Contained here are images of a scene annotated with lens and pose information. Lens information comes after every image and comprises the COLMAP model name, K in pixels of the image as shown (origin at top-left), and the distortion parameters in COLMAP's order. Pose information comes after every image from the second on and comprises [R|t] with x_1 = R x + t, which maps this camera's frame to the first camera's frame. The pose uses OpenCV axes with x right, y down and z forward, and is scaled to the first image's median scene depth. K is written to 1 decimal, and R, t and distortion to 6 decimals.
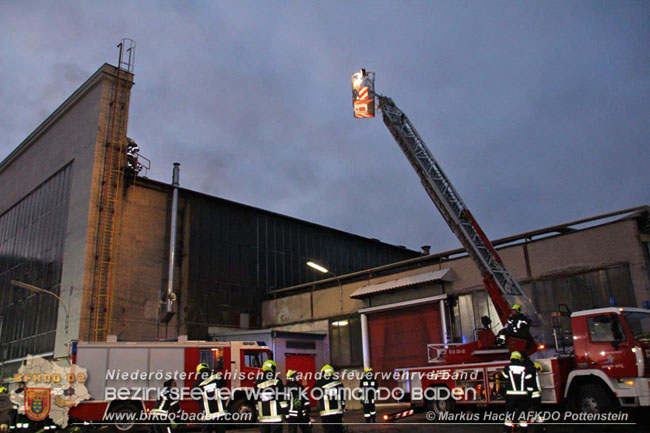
lens RADIAL K [[548.3, 0, 325.0], [0, 548.3, 216.5], [0, 0, 1]] dist [-0.122578, 0.156863]
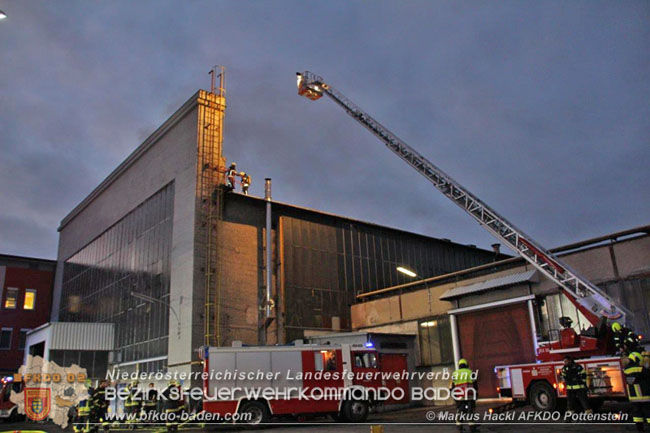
lens RADIAL K [[548.3, 0, 325.0], [0, 548.3, 216.5], [0, 0, 1]] dist [-0.122578, 0.156863]
pose [[0.994181, -0.037758, -0.100886, -0.059915], [0.037938, 0.999280, -0.000131, -0.020622], [0.100818, -0.003698, 0.994898, -0.069995]]
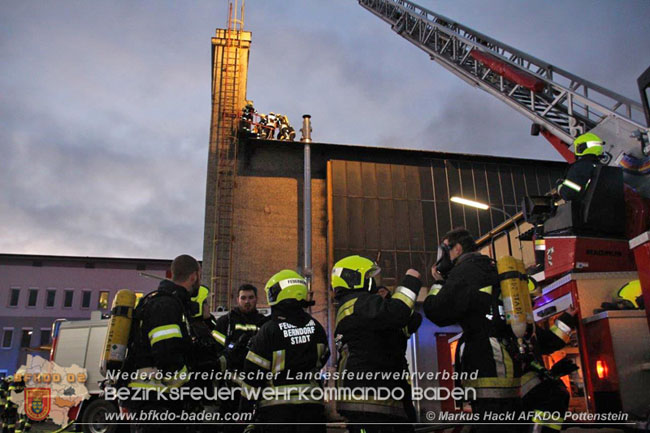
lens RADIAL K [[548.3, 0, 325.0], [0, 548.3, 216.5], [0, 0, 1]] dist [-0.122578, 0.156863]
pose [[0.807637, -0.168660, -0.565045, 0.215938], [0.164091, 0.984657, -0.059369, 0.119116], [0.566389, -0.044770, 0.822921, 0.351439]]
